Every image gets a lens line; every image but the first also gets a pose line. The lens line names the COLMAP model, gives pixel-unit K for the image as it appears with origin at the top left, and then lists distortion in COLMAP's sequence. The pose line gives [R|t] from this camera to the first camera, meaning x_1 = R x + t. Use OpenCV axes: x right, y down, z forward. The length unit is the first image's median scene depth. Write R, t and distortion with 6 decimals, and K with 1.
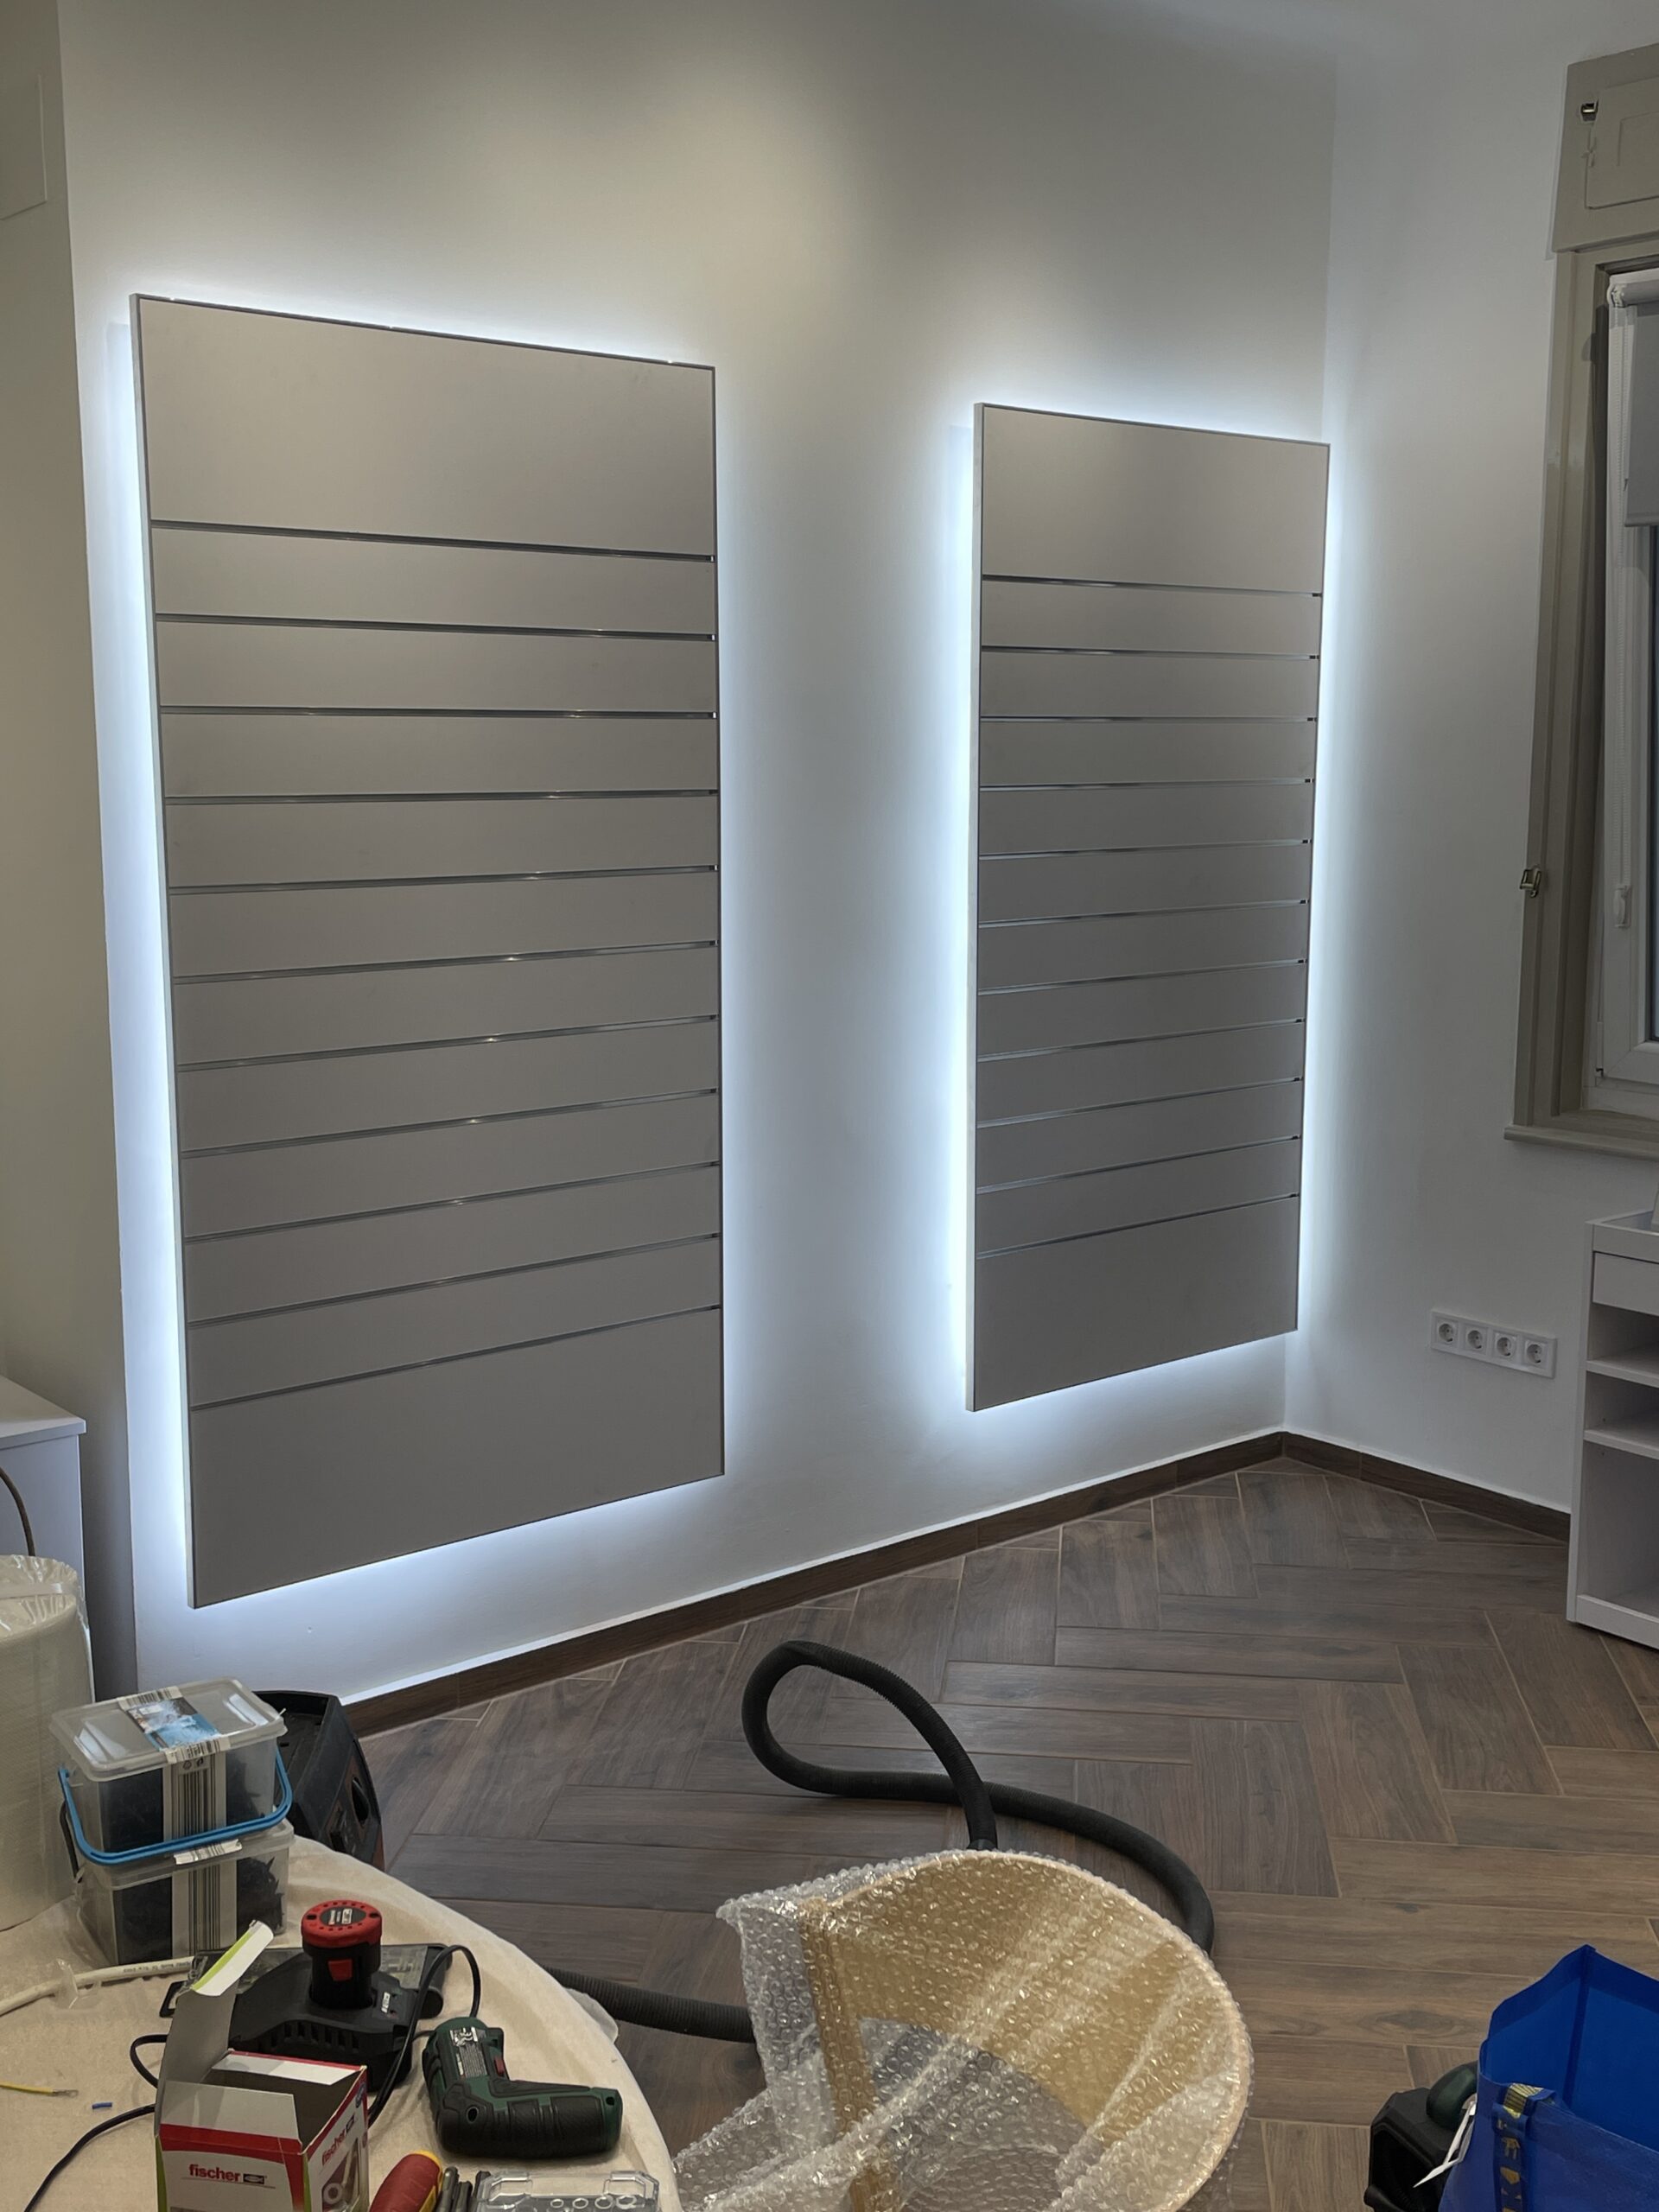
lens RADIAL K [[2414.6, 0, 825.9], [0, 2414.6, 1121.6], [0, 0, 1]] dist [0.035428, 0.000000]
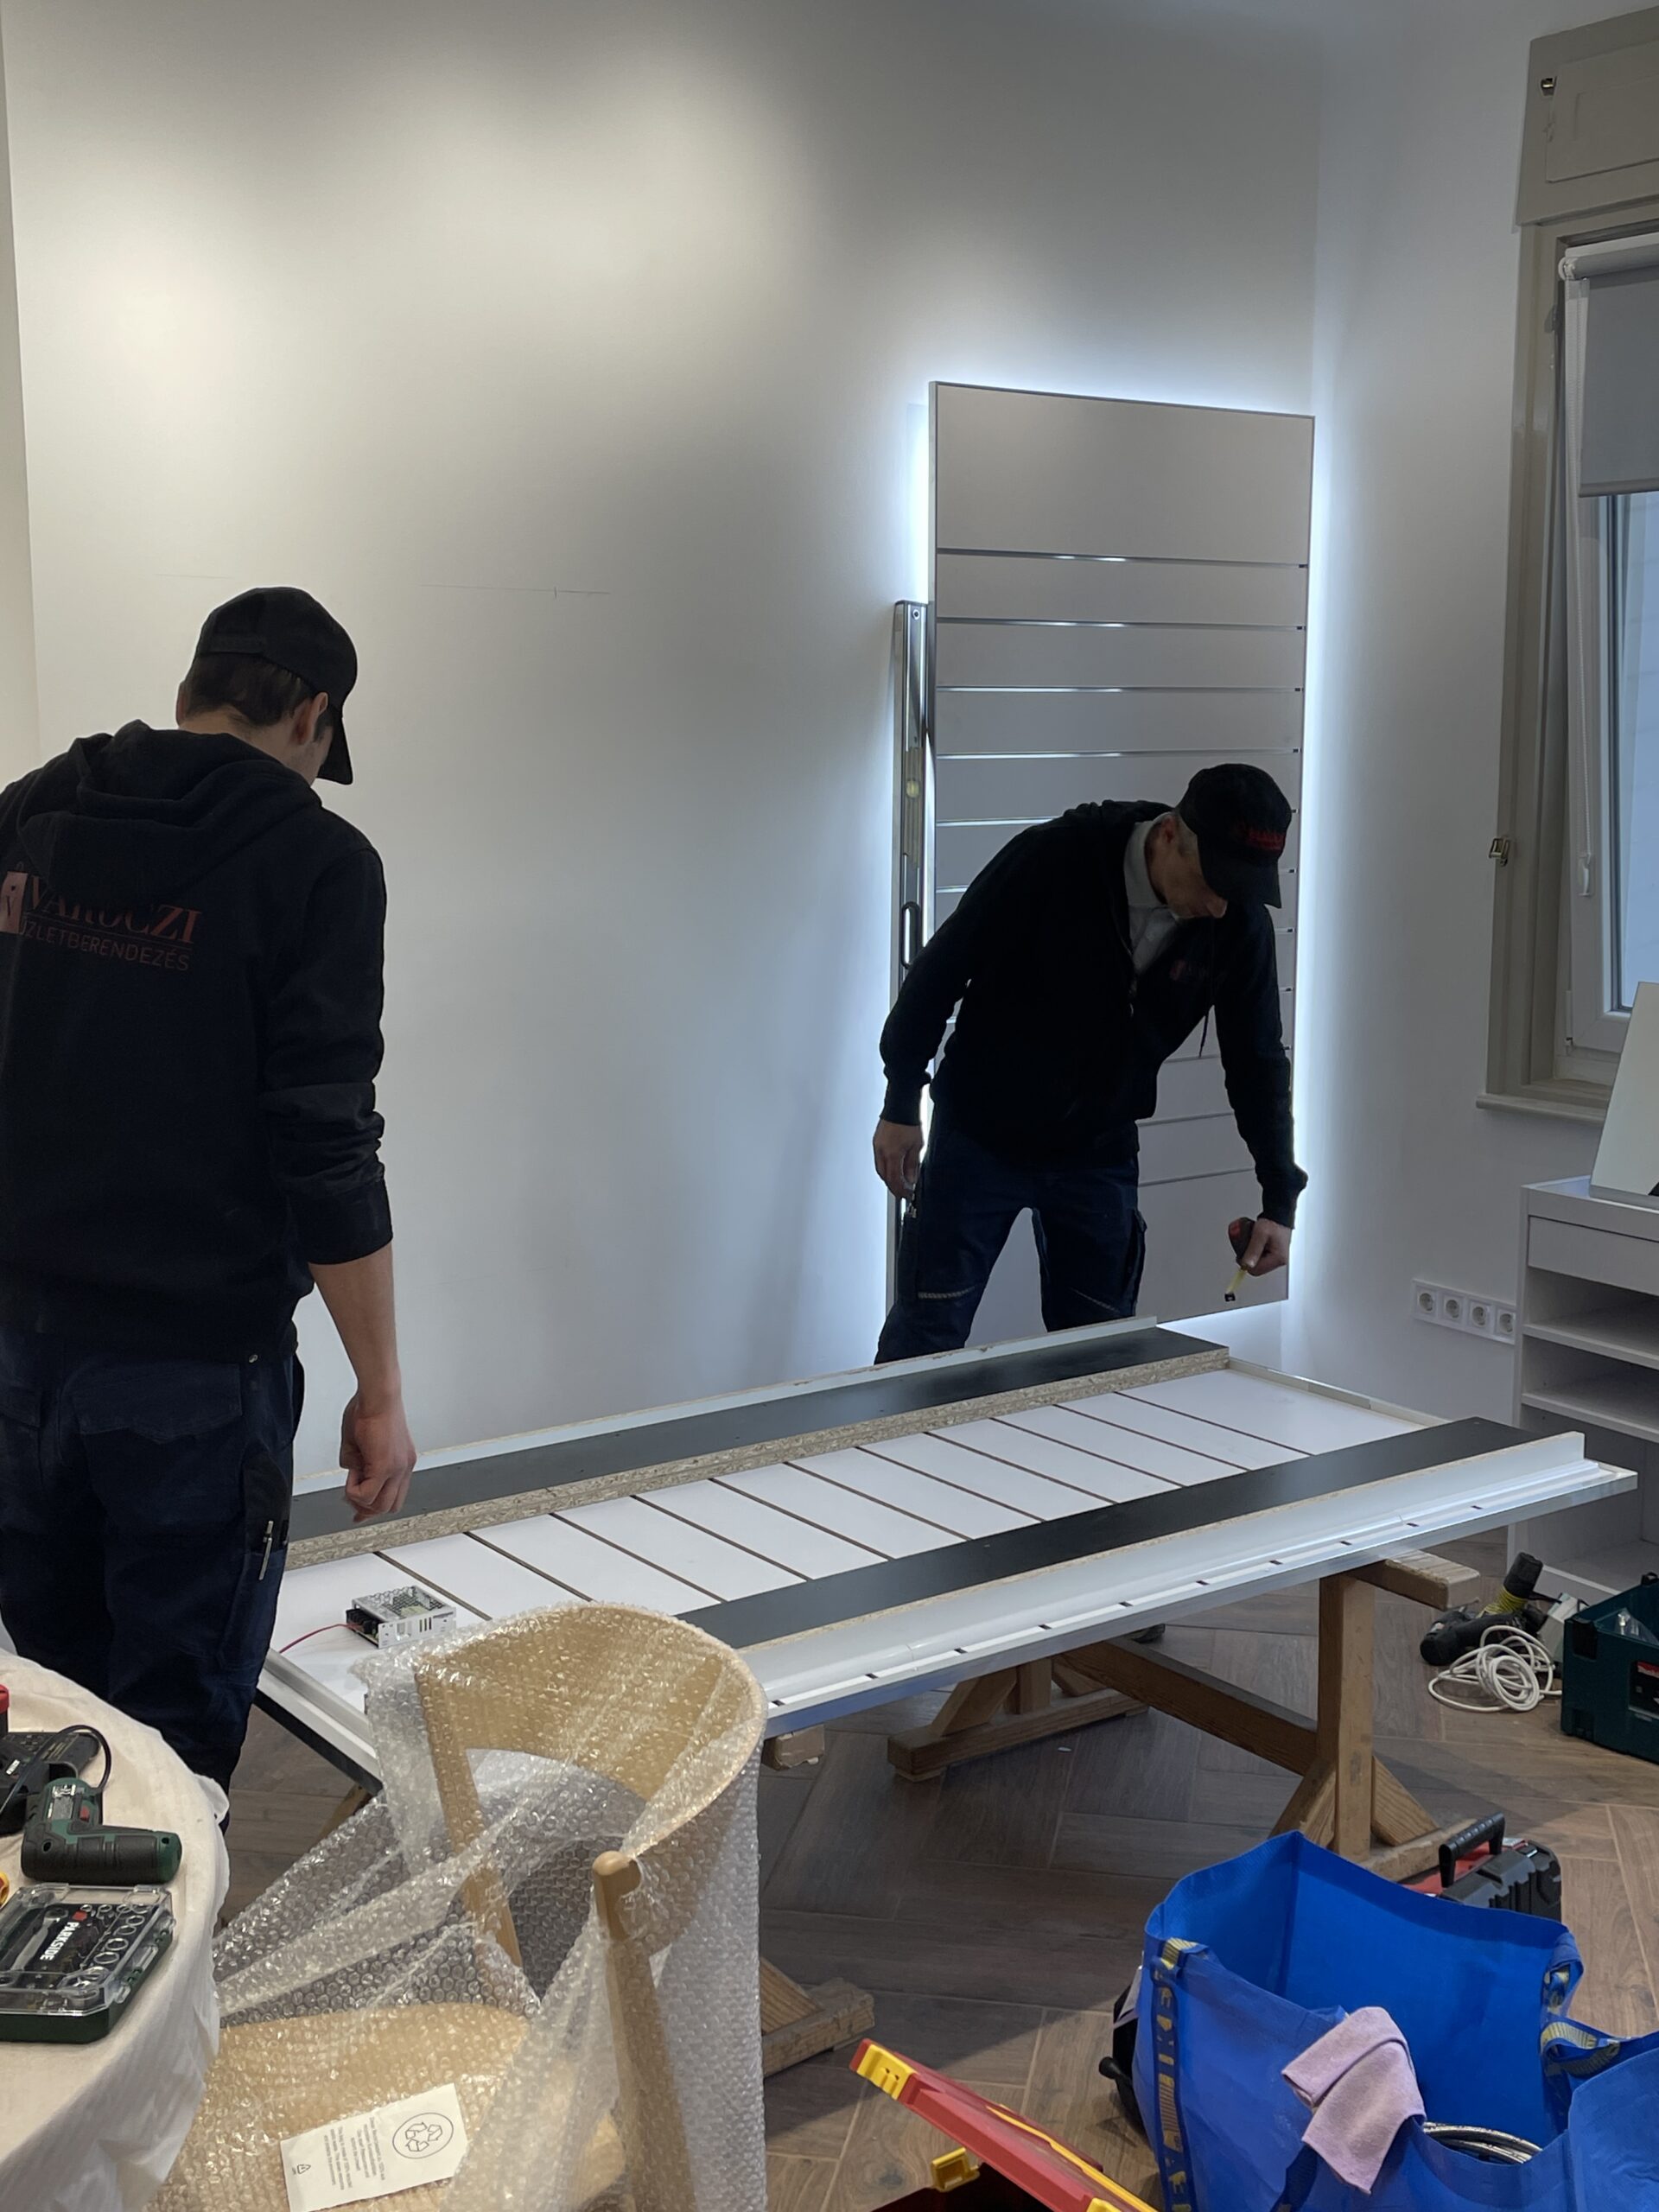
lens RADIAL K [[2509.6, 0, 833.7], [0, 2509.6, 1087.9], [0, 0, 1]] dist [0.050576, 0.000000]
pose [[0.997289, 0.011412, -0.072701, 0.099596], [-0.012208, 0.999870, -0.010512, 0.014582], [0.072571, 0.011371, 0.997298, -0.064032]]
